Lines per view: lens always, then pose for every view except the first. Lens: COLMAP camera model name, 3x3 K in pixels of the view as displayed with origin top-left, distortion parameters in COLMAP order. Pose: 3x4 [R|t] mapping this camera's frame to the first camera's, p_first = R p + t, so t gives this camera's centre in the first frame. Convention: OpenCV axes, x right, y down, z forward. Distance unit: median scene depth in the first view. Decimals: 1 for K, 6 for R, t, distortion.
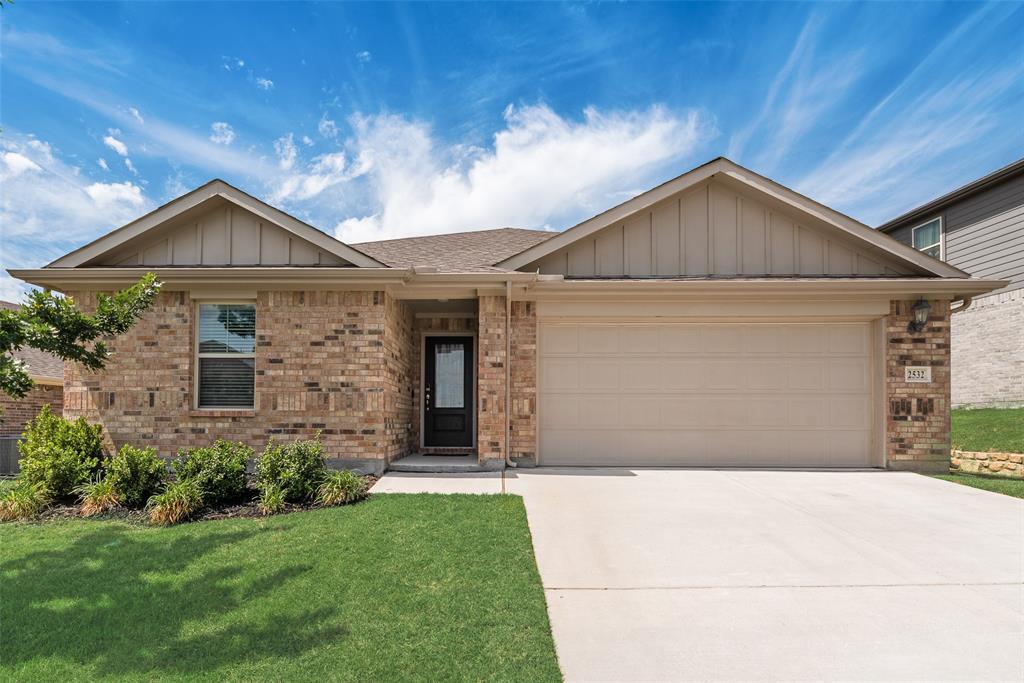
lens RADIAL K [[478.0, 0, 460.7], [0, 478.0, 418.1], [0, 0, 1]] dist [0.000256, 0.000185]
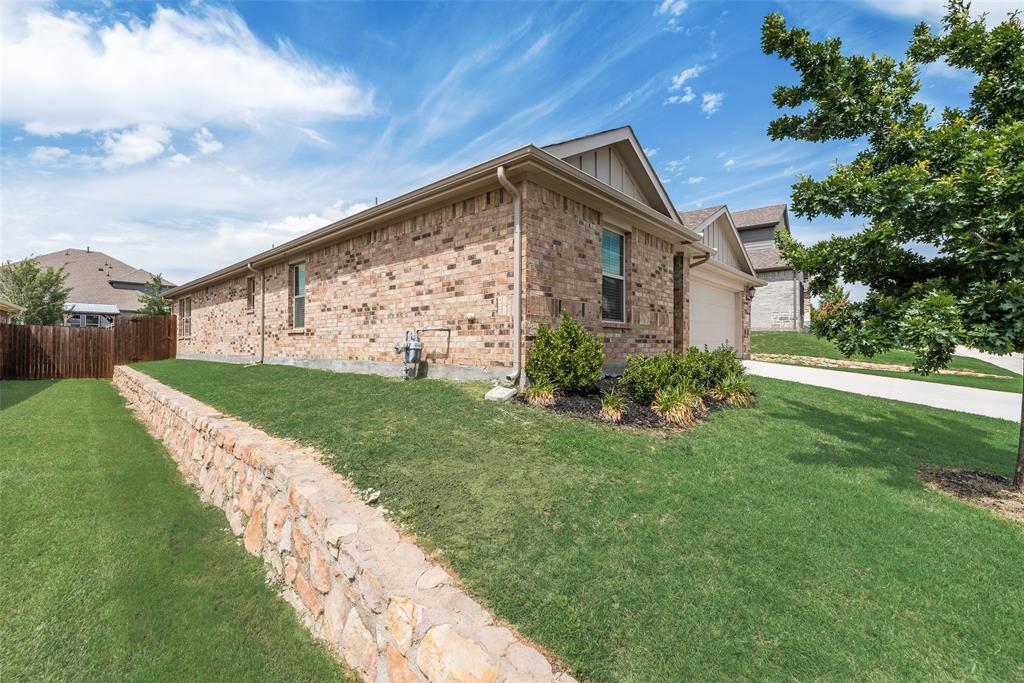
lens RADIAL K [[414.5, 0, 512.8], [0, 414.5, 335.0], [0, 0, 1]] dist [0.000815, 0.000322]
pose [[0.671147, 0.013722, 0.741197, -1.342708], [-0.010301, 0.999905, -0.009184, 0.024450], [-0.741253, -0.001471, 0.671224, 0.485844]]
